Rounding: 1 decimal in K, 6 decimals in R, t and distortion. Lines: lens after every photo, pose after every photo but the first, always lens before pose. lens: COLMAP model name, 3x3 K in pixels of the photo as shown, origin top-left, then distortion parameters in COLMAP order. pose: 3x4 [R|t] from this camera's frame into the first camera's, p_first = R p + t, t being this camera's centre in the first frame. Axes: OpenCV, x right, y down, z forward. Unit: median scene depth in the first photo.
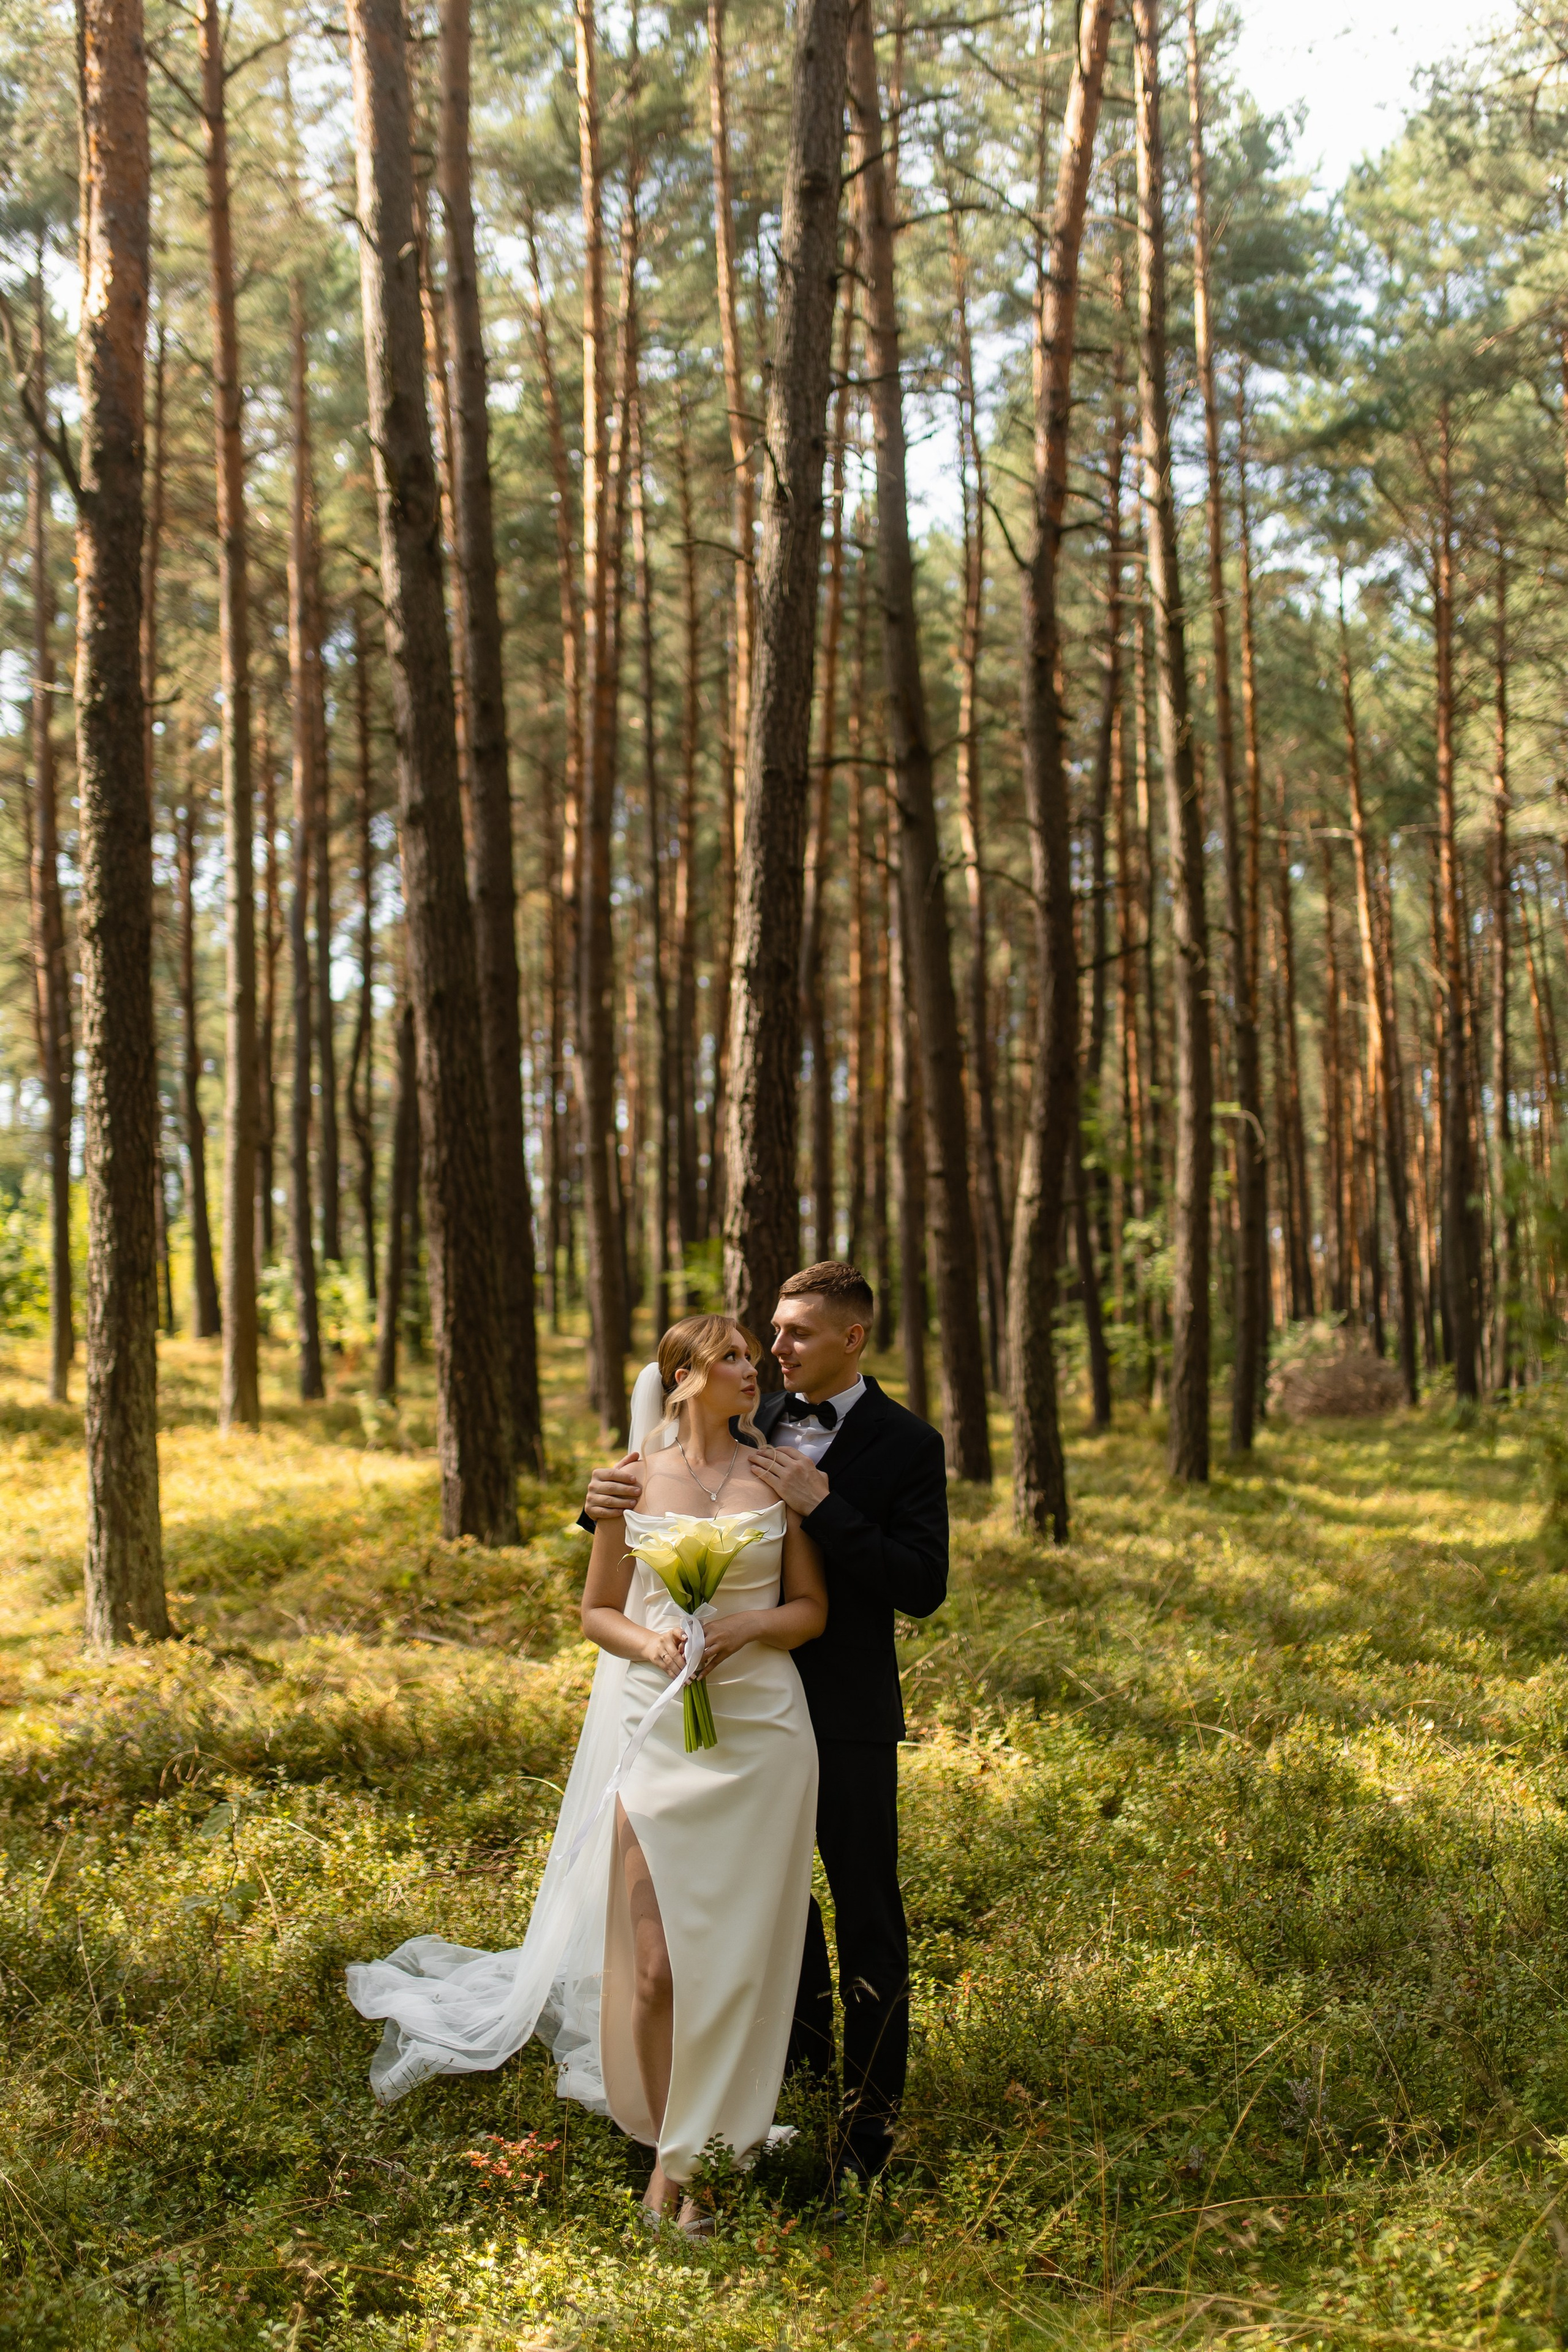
lens RADIAL K [[2191.3, 0, 791.0], [0, 2191.3, 1189.2], [0, 0, 1]] dist [0.013123, 0.000000]
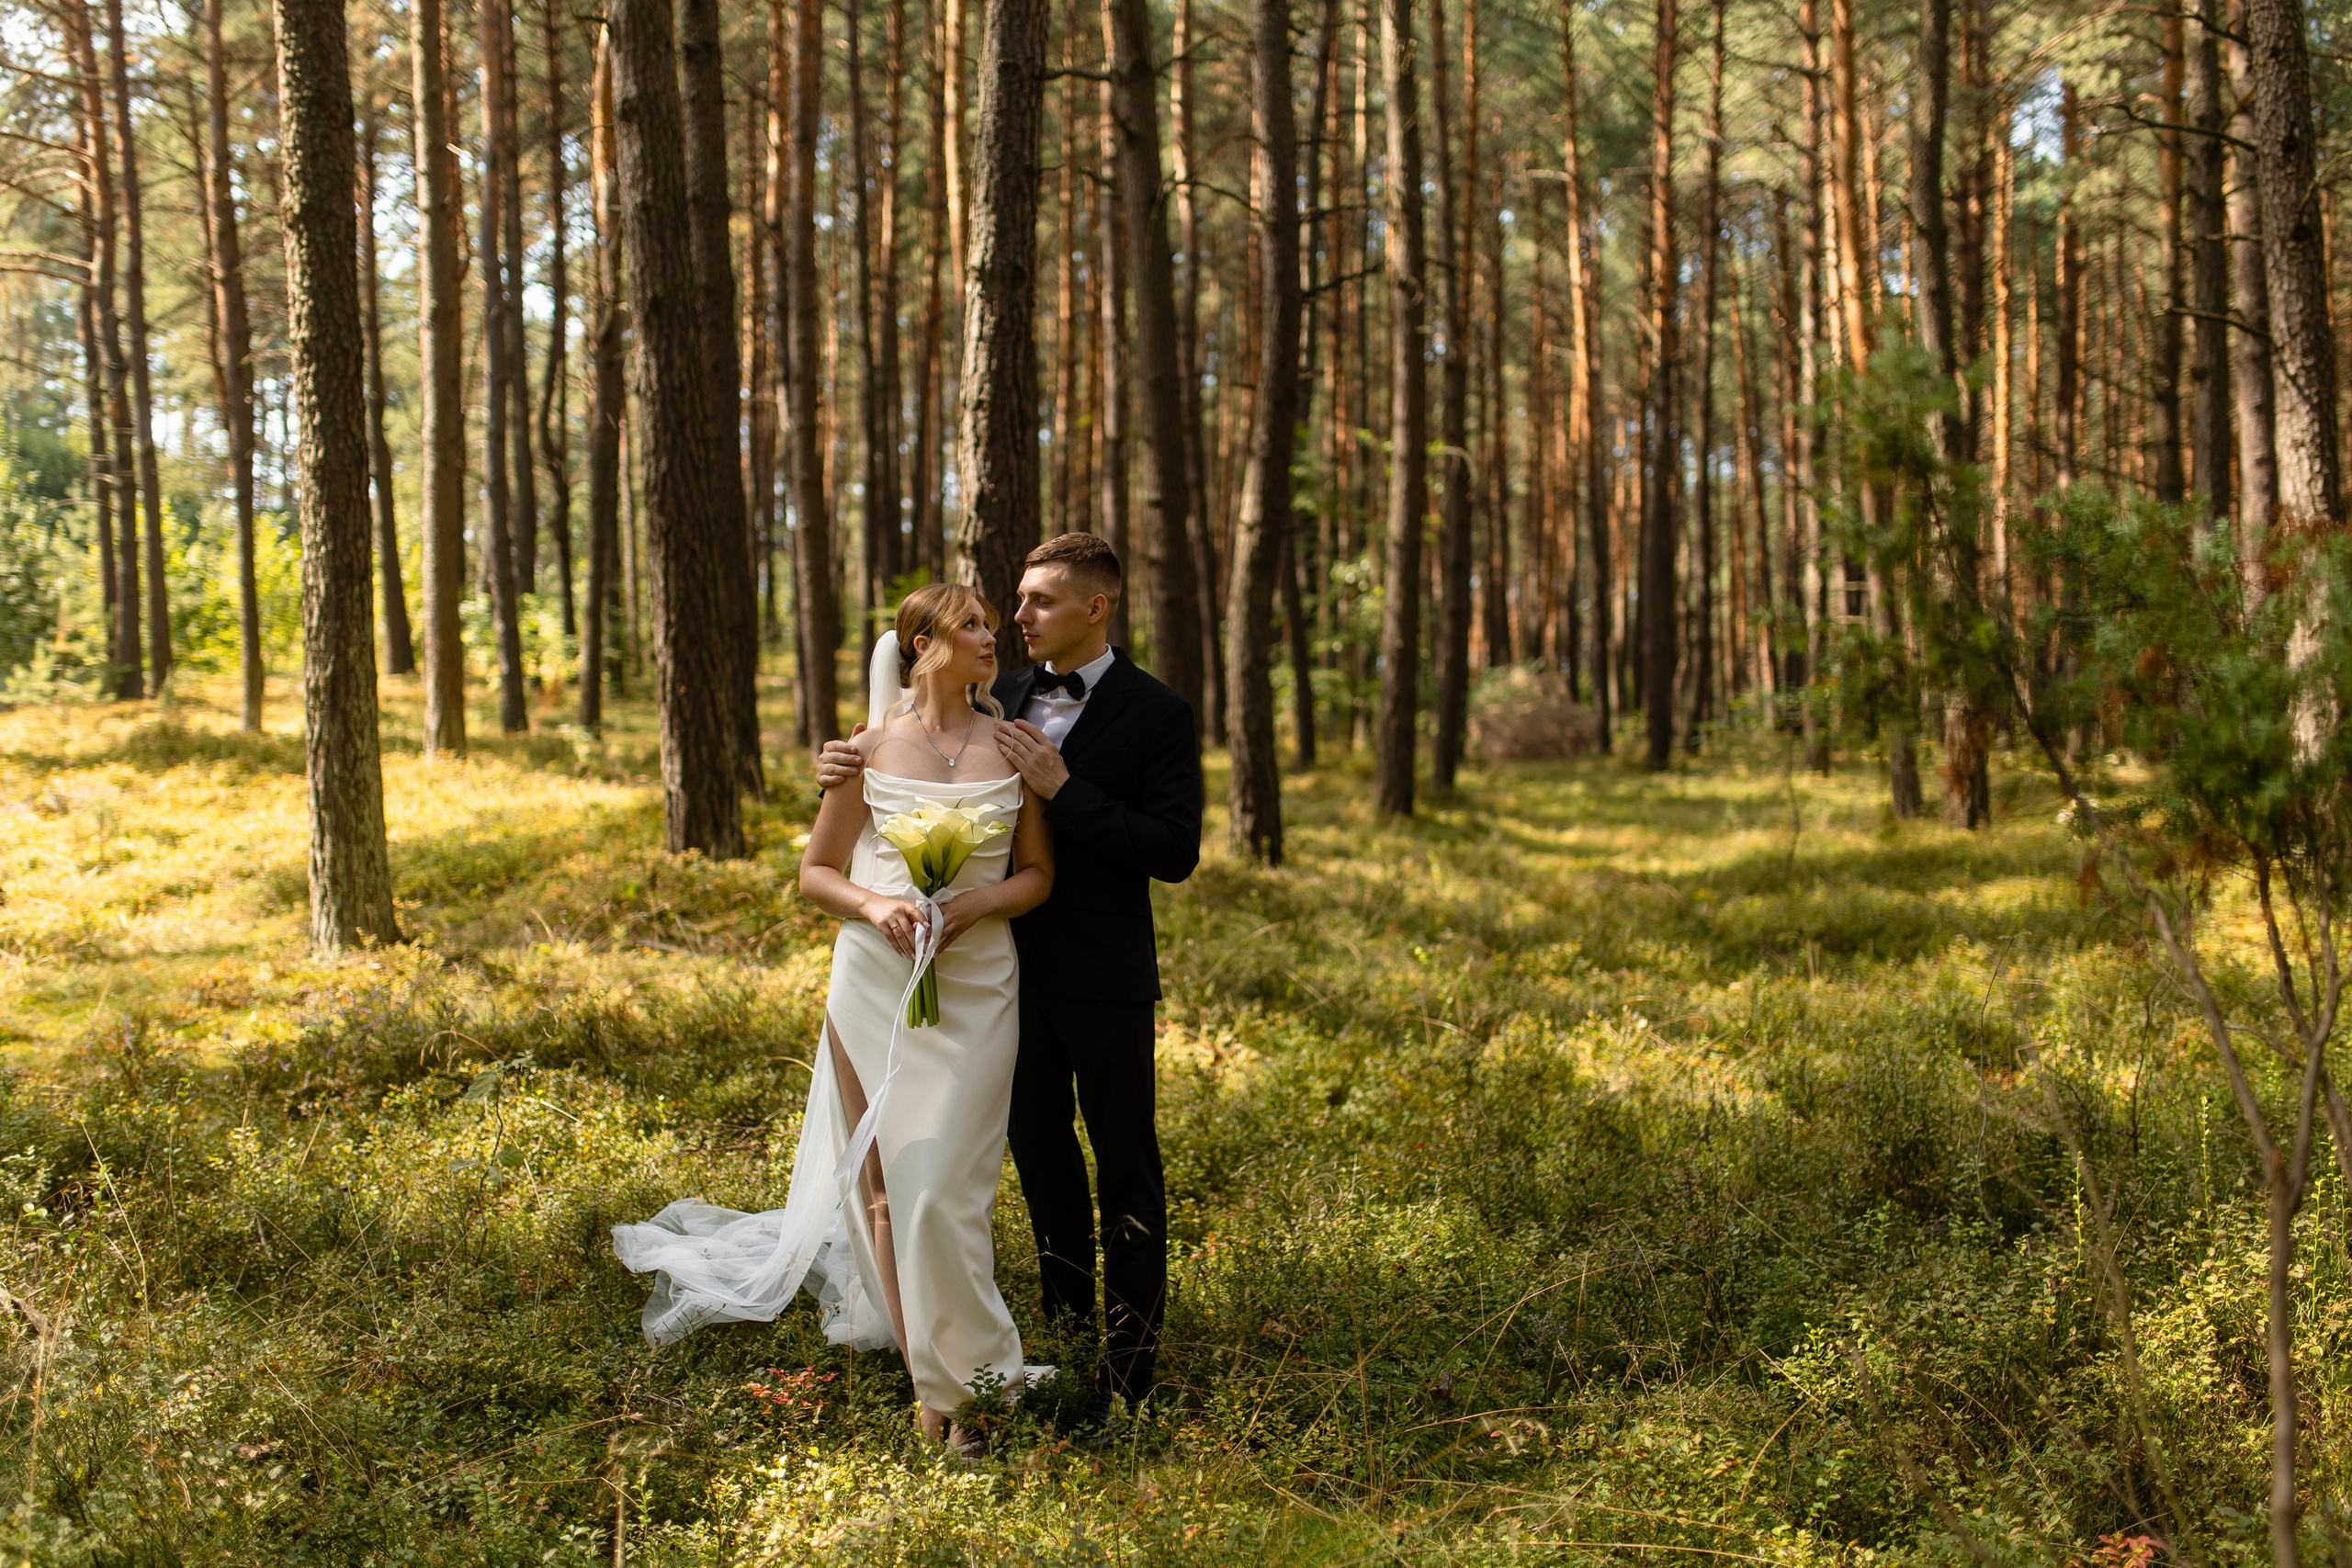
lens RADIAL K [[2191.1, 0, 1114.2], [0, 2191.1, 781.4], [0, 0, 1]] dist [0.013123, 0.000000]
pose [[0.998212, 0.006037, 0.059461, -0.015855], [-0.012420, 0.994120, 0.107568, 0.017992], [-0.058462, -0.108114, 0.992418, -0.001392]]
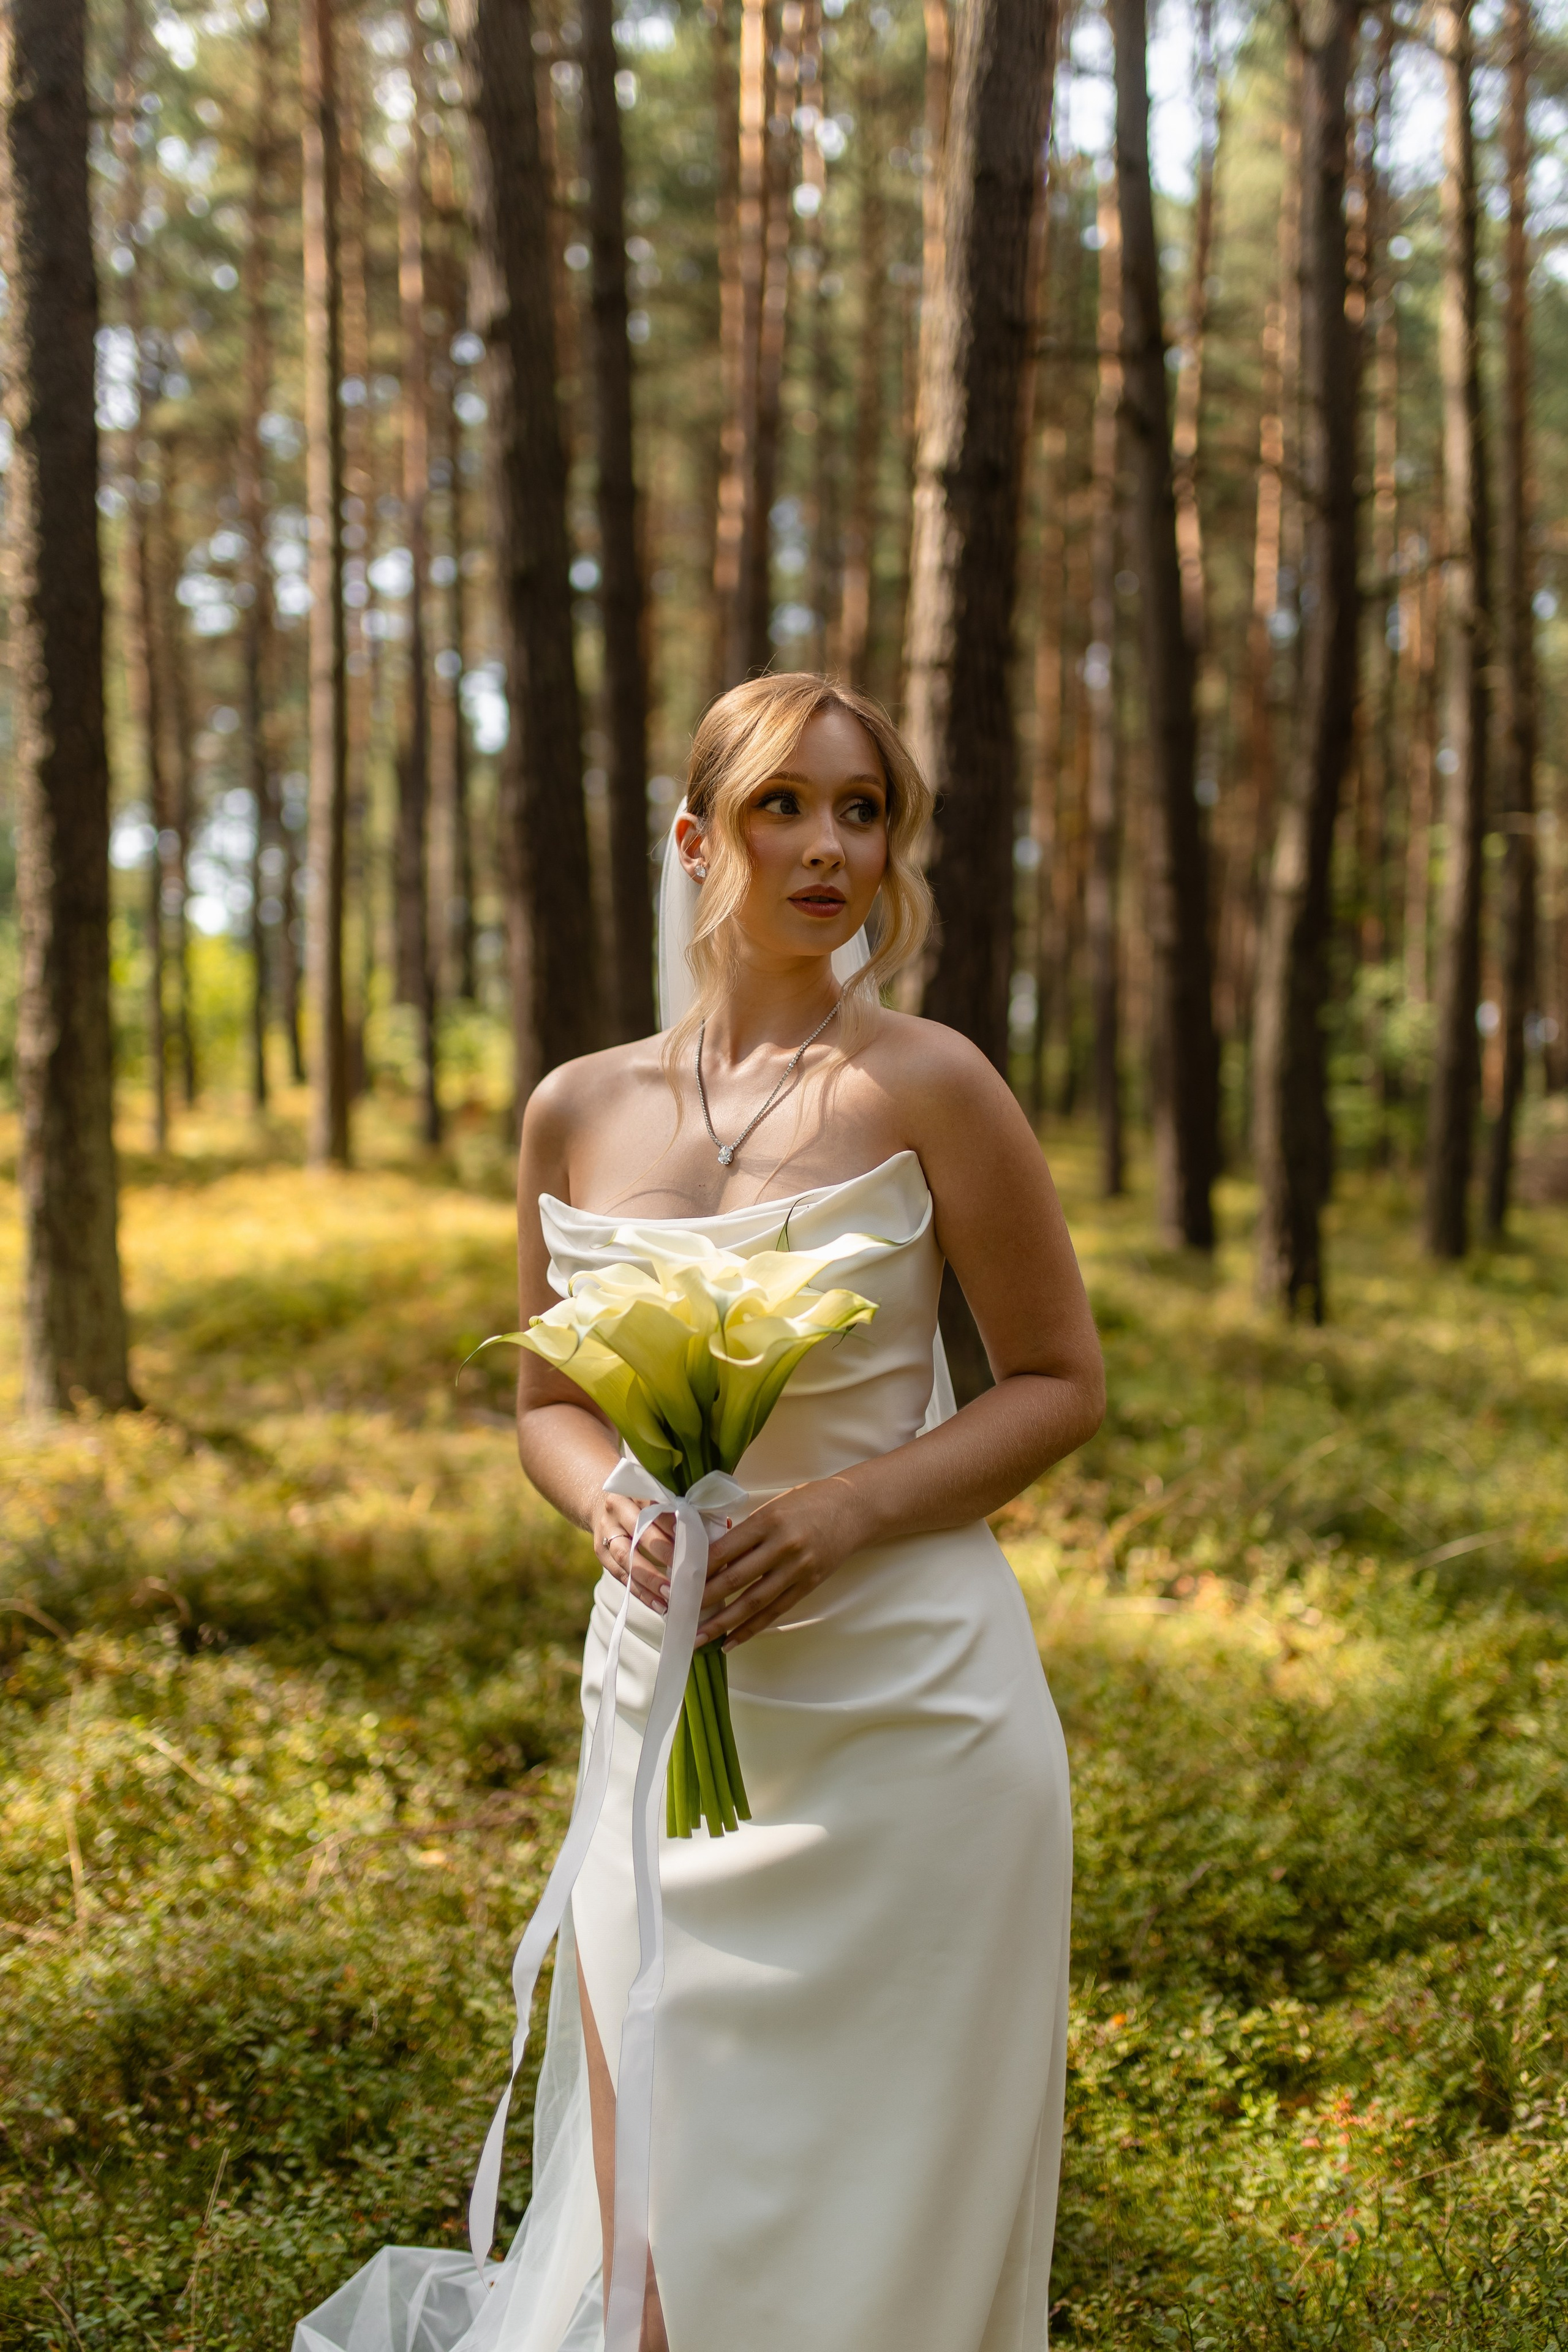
lens RADIAL K [[2191.3, 0, 793.6], [0, 2191.3, 1179.0], [0, 0, 1]] dist [0.013123, 0.000000]
pose [[0.997140, 0.023979, -0.071671, -0.011511], [-0.017446, 0.995750, 0.090433, 0.051624], [0.073535, -0.088924, 0.993320, 0.266806]]
